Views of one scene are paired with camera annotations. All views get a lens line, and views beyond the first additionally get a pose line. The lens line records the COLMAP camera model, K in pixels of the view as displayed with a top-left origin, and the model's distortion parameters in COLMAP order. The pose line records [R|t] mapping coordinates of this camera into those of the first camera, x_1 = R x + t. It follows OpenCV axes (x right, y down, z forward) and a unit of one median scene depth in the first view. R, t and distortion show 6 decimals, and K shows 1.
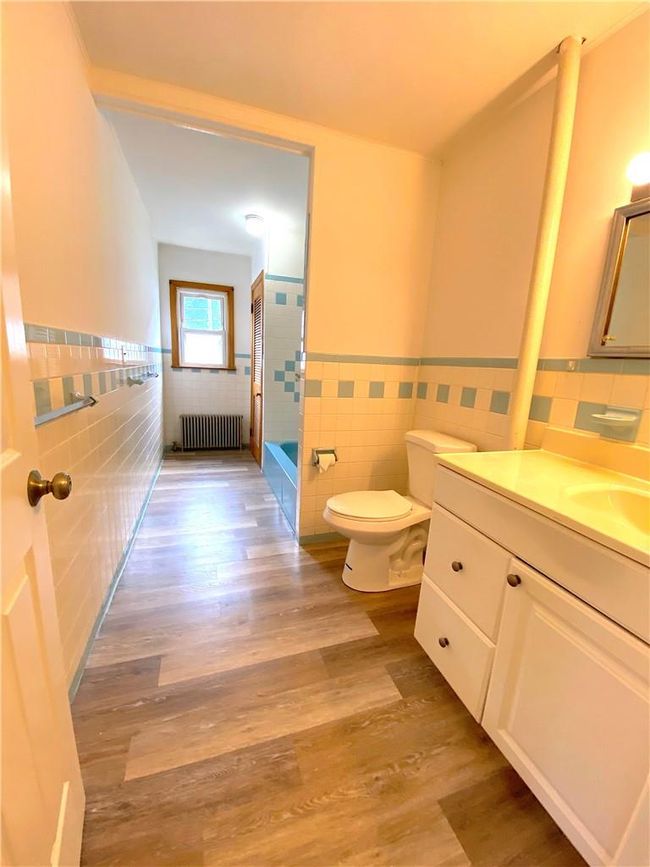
lens RADIAL K [[351.3, 0, 325.0], [0, 351.3, 433.5], [0, 0, 1]] dist [0.050866, -0.031232]
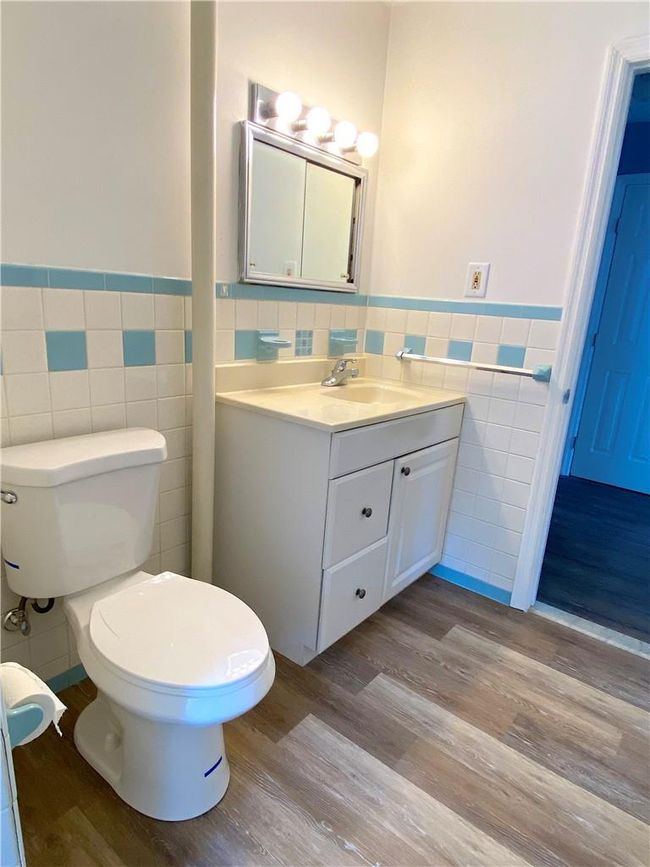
lens RADIAL K [[517.4, 0, 325.0], [0, 517.4, 433.5], [0, 0, 1]] dist [0.046750, -0.049562]
pose [[-0.532285, -0.303415, 0.790324, -0.603617], [0.074409, 0.913184, 0.400697, -0.394783], [-0.843289, 0.272092, -0.463498, 1.607176]]
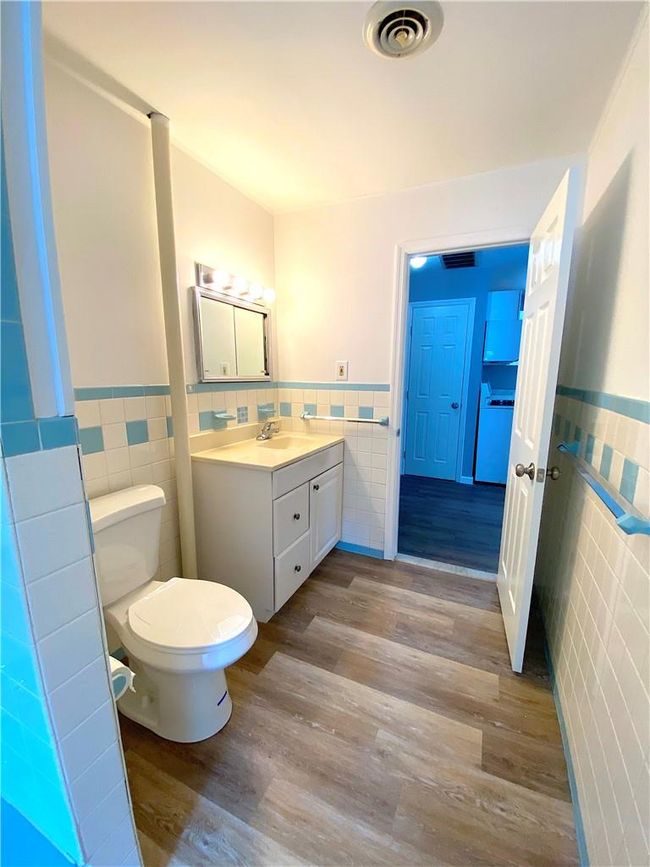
lens RADIAL K [[351.3, 0, 325.0], [0, 351.3, 433.5], [0, 0, 1]] dist [0.050866, -0.031232]
pose [[-0.725372, -0.179701, 0.664487, -0.676937], [0.092582, 0.931083, 0.352864, -0.503786], [-0.682102, 0.317477, -0.658745, 1.737297]]
